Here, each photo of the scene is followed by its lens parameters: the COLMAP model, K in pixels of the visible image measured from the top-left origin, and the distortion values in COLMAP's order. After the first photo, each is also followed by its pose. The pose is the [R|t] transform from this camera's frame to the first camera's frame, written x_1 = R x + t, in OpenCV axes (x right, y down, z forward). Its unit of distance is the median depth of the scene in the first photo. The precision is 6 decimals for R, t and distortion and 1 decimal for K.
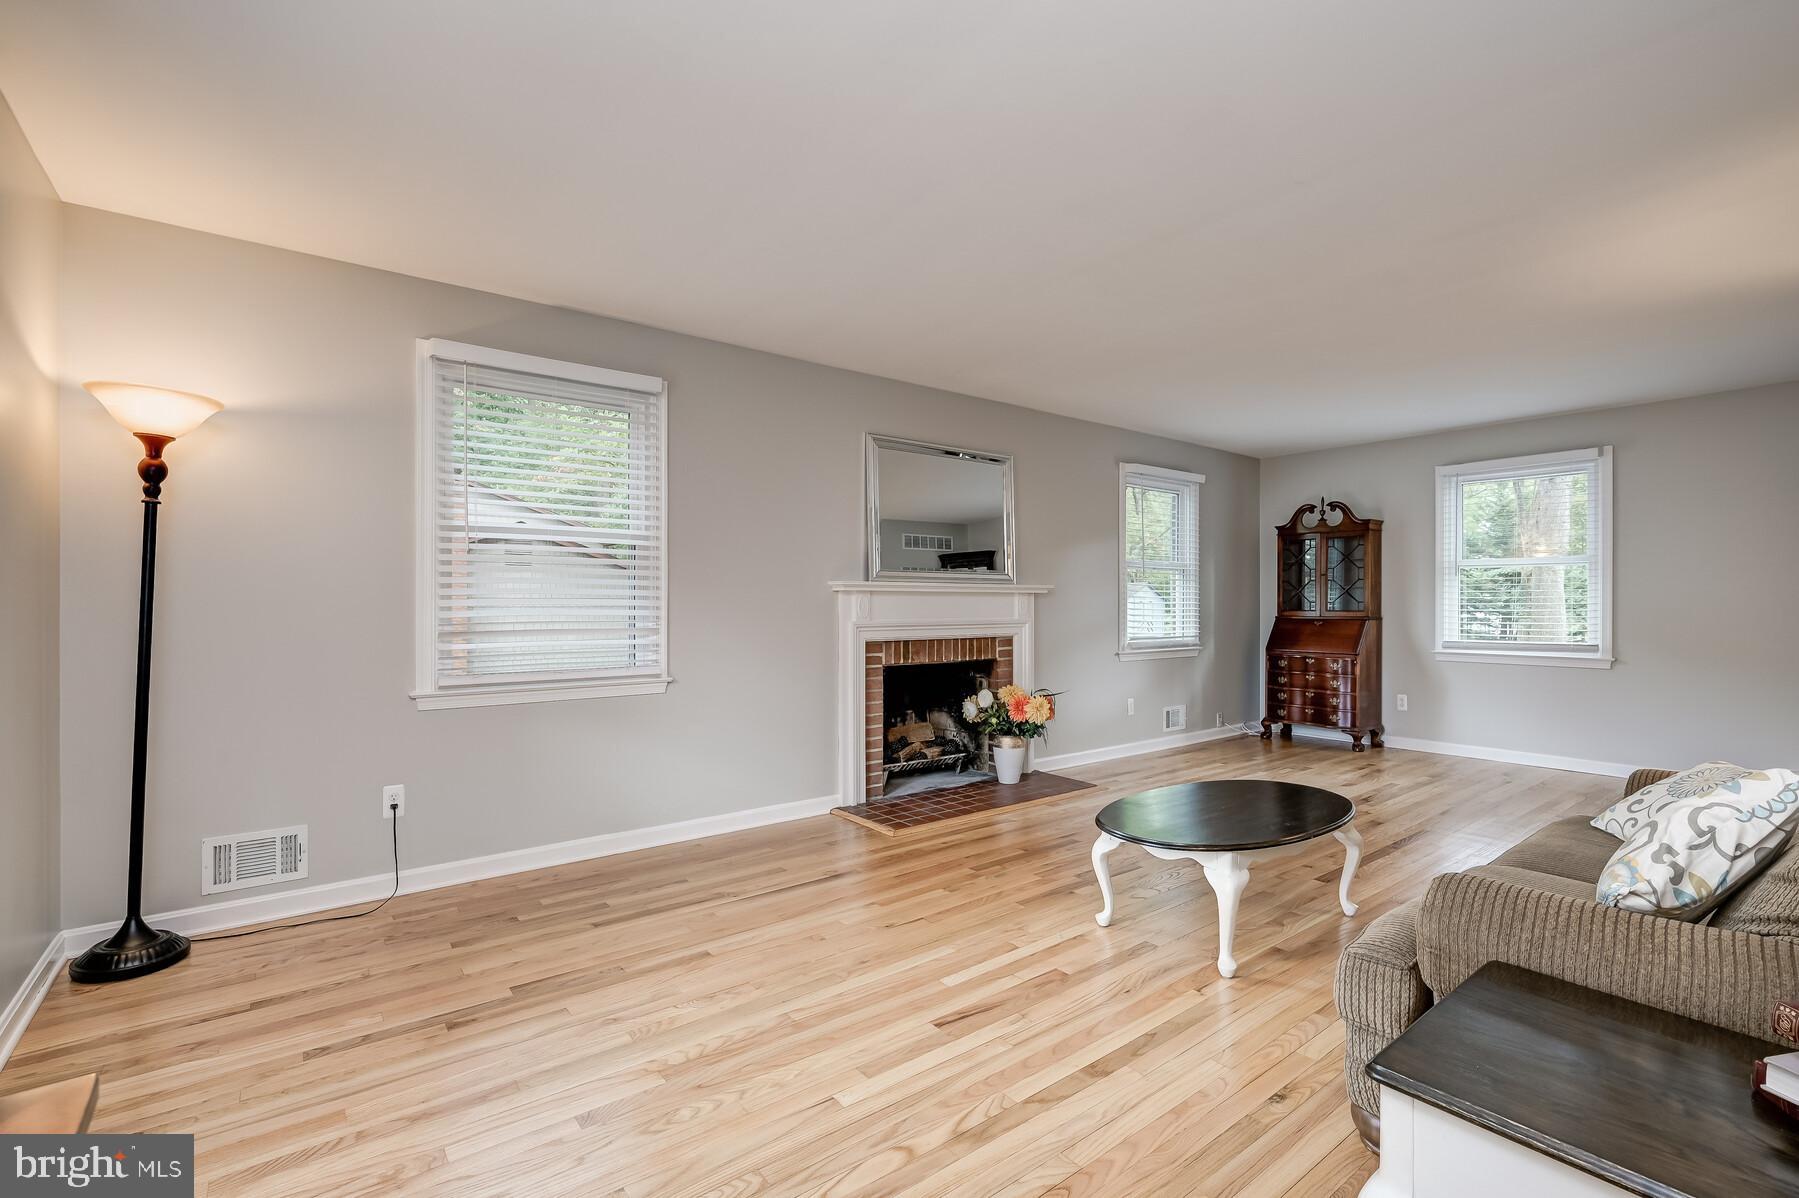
lens RADIAL K [[796.1, 0, 900.1], [0, 796.1, 597.6], [0, 0, 1]] dist [-0.000398, -0.000304]
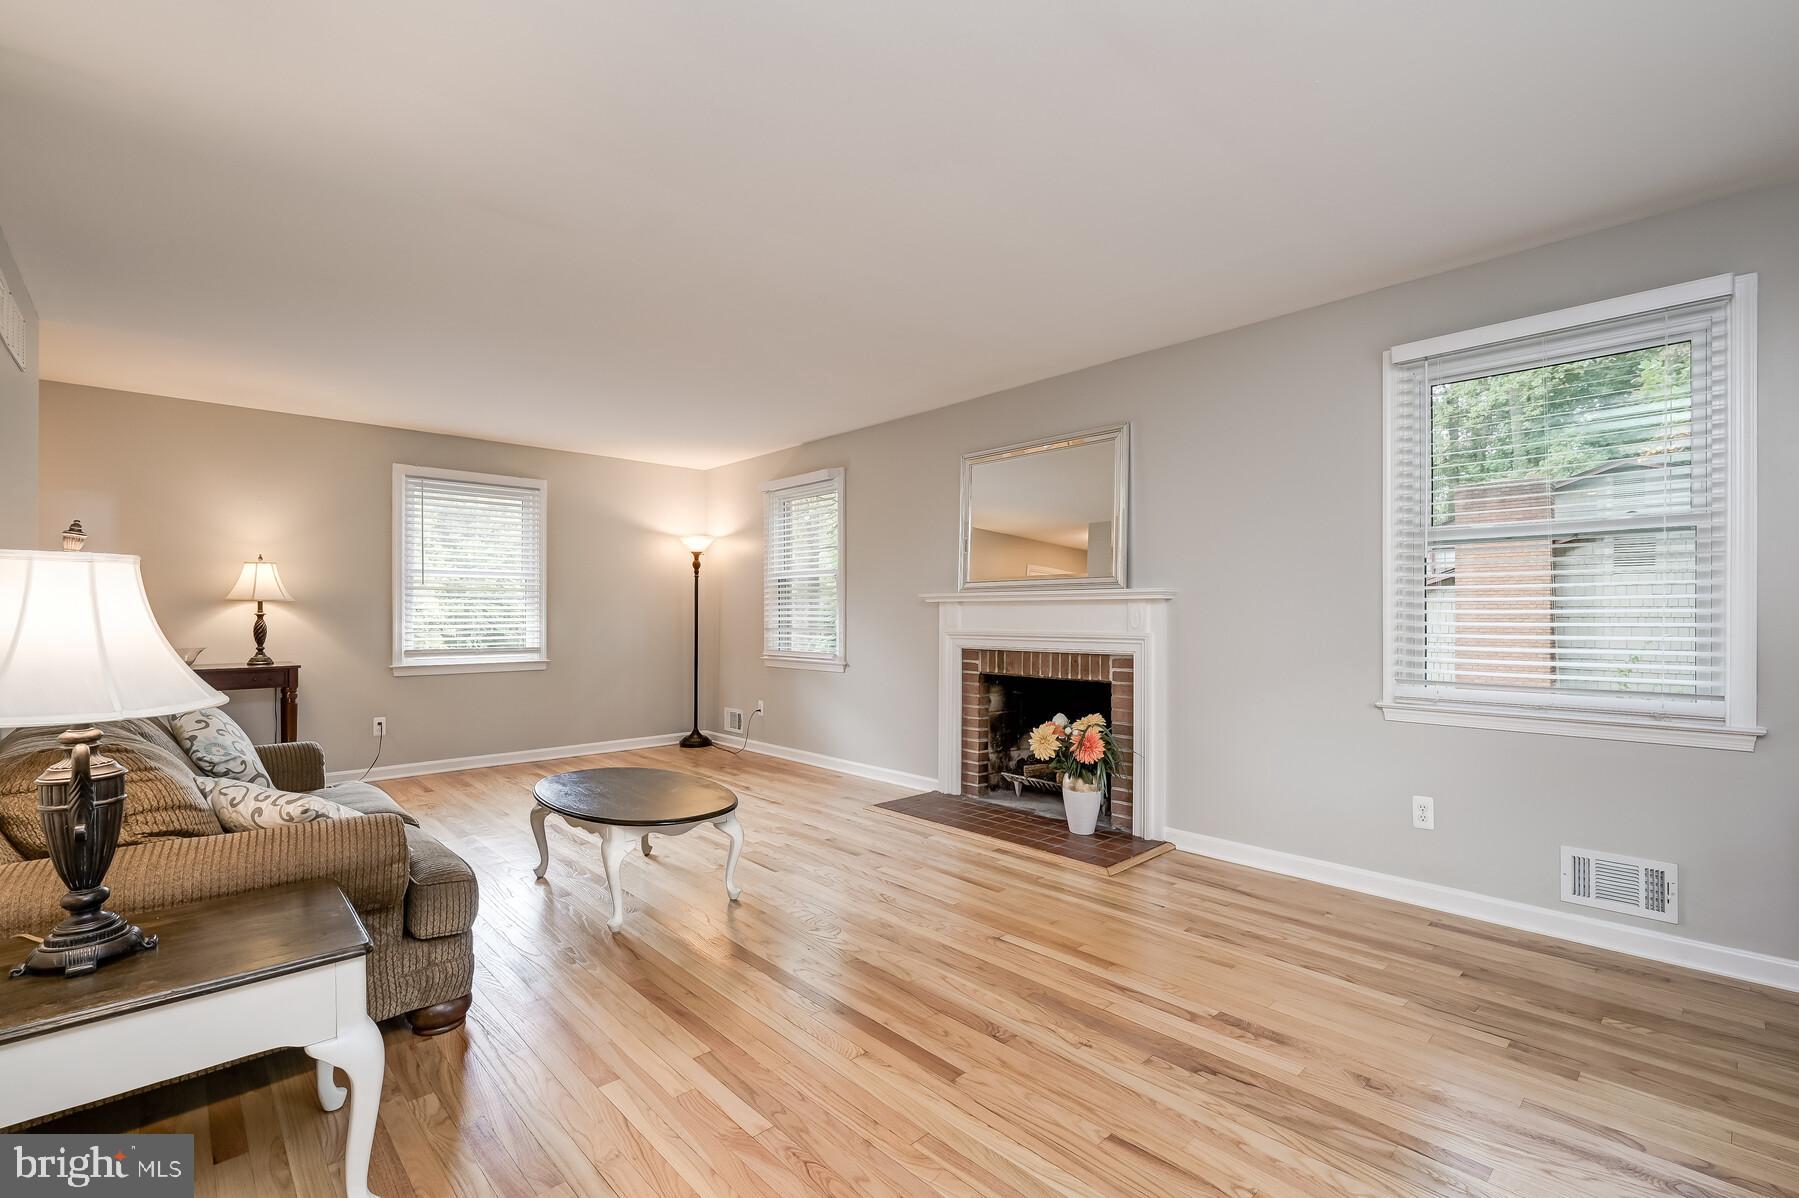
lens RADIAL K [[796.1, 0, 890.3], [0, 796.1, 599.4], [0, 0, 1]] dist [-0.000398, -0.000304]
pose [[0.079733, -0.019125, -0.996633, 1.000680], [0.007585, 0.999799, -0.018579, 0.007670], [0.996787, -0.006078, 0.079862, 0.790338]]
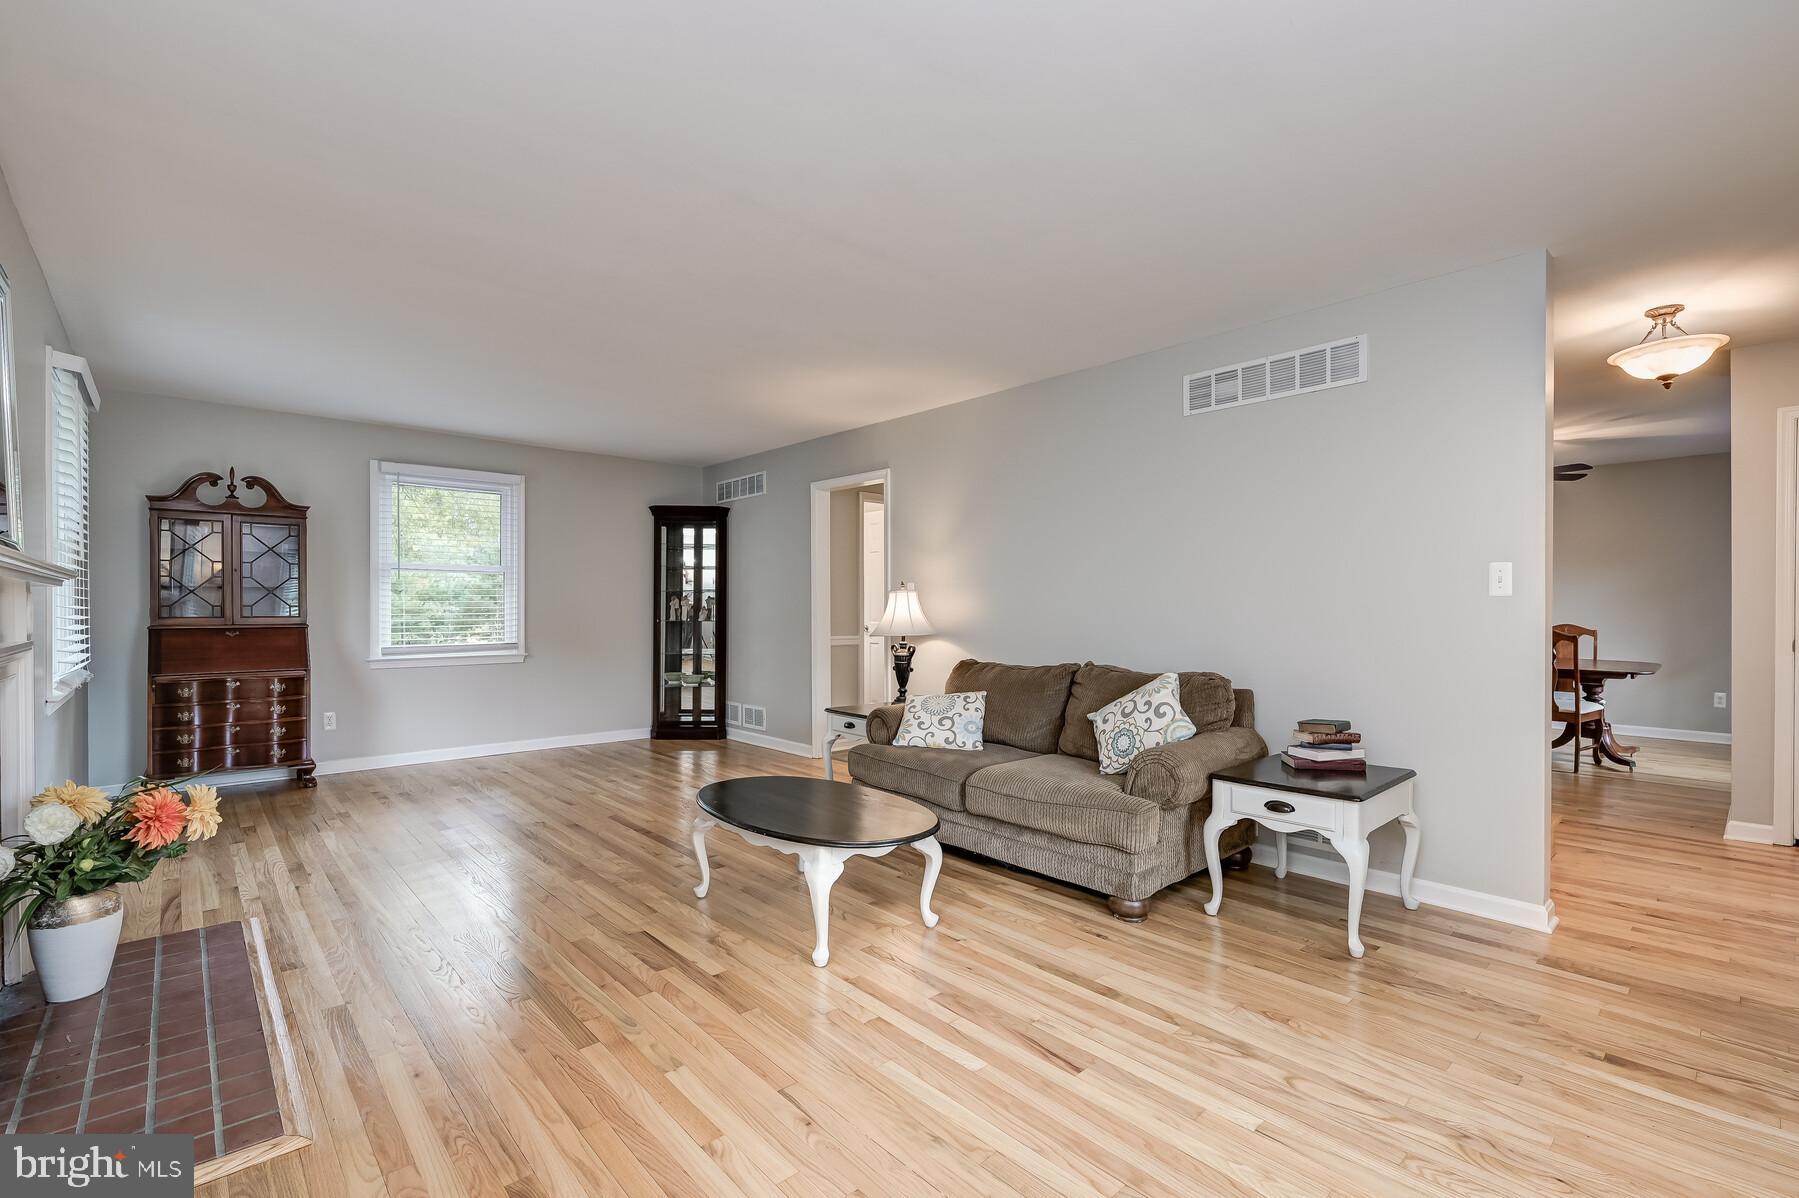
lens RADIAL K [[796.1, 0, 907.4], [0, 796.1, 604.4], [0, 0, 1]] dist [-0.000398, -0.000304]
pose [[-0.088357, 0.003400, 0.996083, -0.393830], [-0.006751, 0.999969, -0.004012, 0.004132], [-0.996066, -0.007080, -0.088332, 0.596311]]
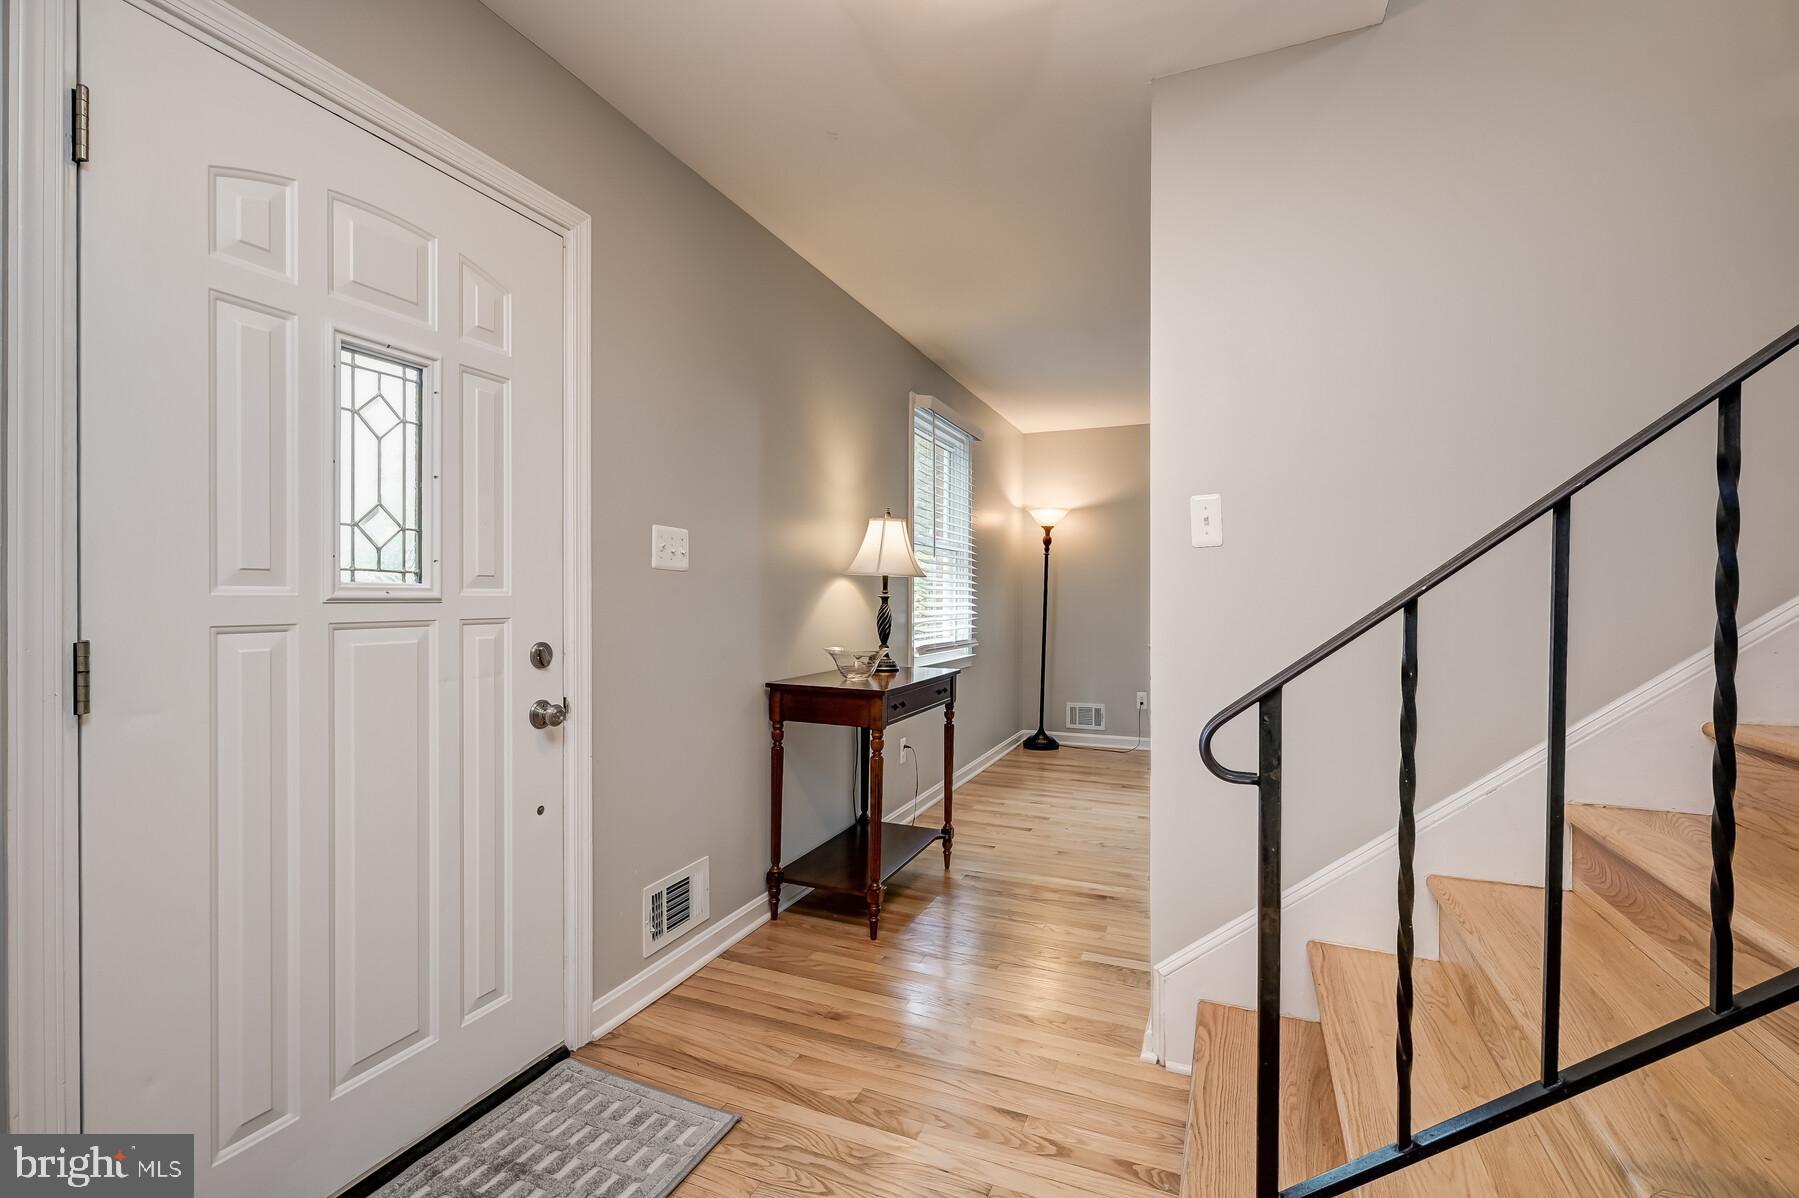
lens RADIAL K [[796.1, 0, 899.0], [0, 796.1, 598.5], [0, 0, 1]] dist [-0.000398, -0.000304]
pose [[0.480719, 0.006130, -0.876853, 0.512147], [-0.000261, 0.999977, 0.006848, -0.002019], [0.876875, -0.003063, 0.480710, -0.291547]]
